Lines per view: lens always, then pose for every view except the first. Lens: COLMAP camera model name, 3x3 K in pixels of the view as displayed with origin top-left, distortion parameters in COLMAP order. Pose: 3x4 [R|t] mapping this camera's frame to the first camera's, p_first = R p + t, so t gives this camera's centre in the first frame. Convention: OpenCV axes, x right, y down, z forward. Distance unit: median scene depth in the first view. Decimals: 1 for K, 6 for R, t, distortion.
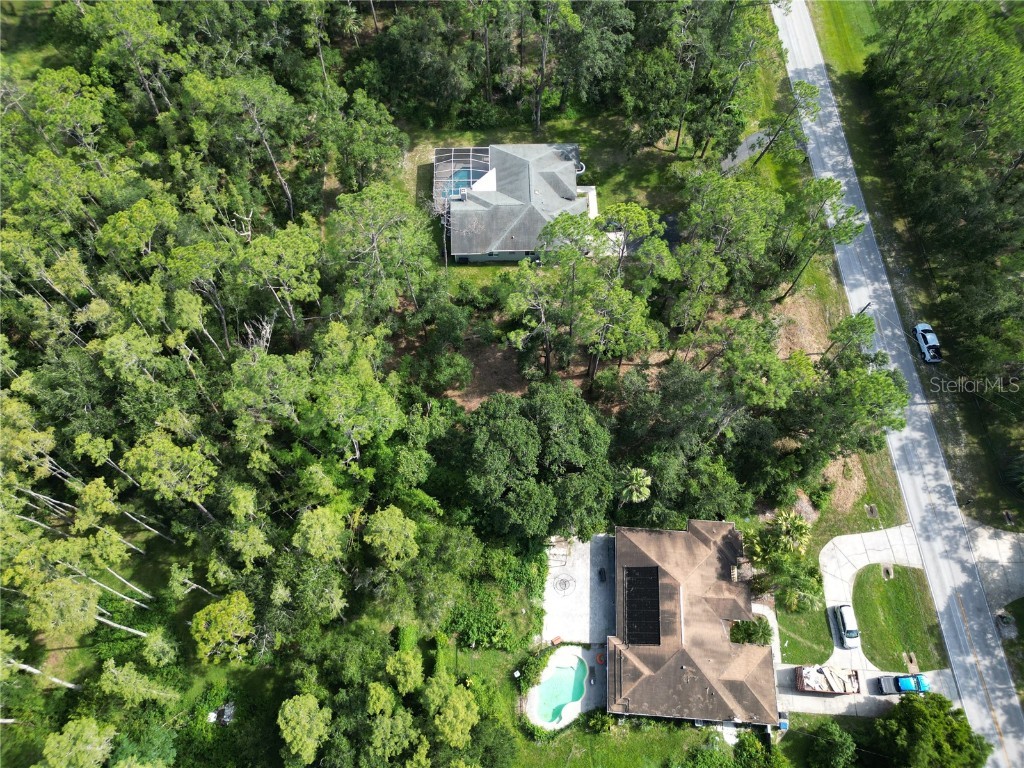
lens RADIAL K [[717.5, 0, 512.0], [0, 717.5, 384.0], [0, 0, 1]] dist [0.054907, -0.055261]
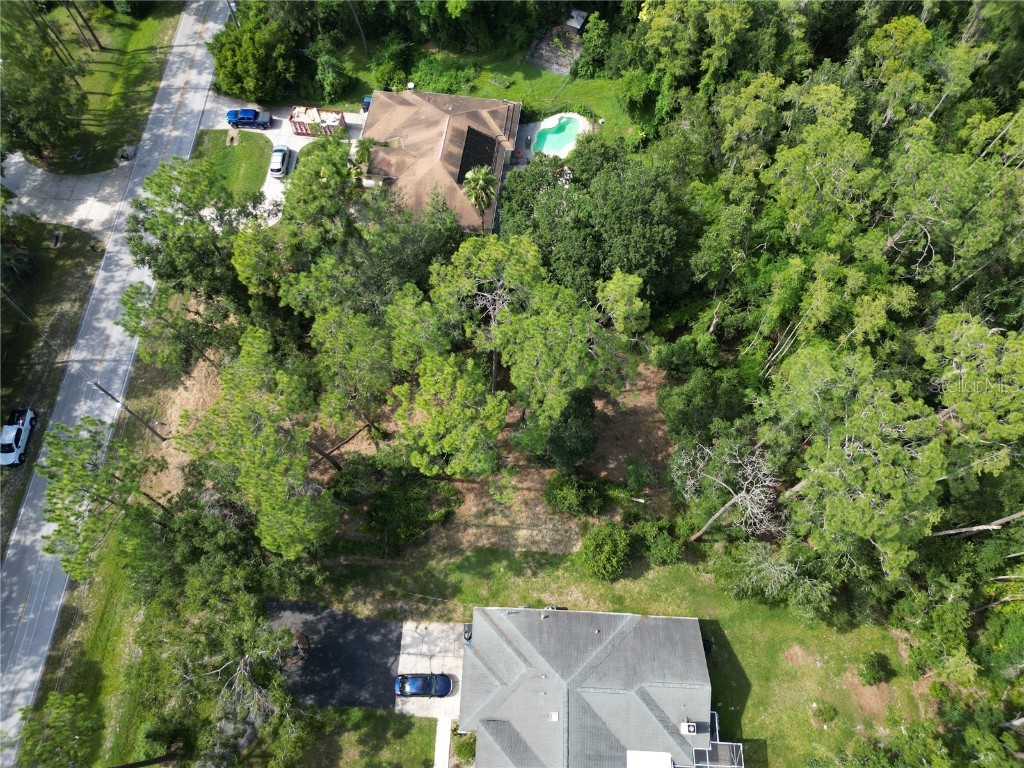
lens RADIAL K [[717.5, 0, 512.0], [0, 717.5, 384.0], [0, 0, 1]] dist [0.054907, -0.055261]
pose [[-0.997809, -0.065210, 0.011152, 0.097588], [0.049688, -0.627392, 0.777116, -0.659793], [-0.043679, 0.775968, 0.629258, 0.583837]]
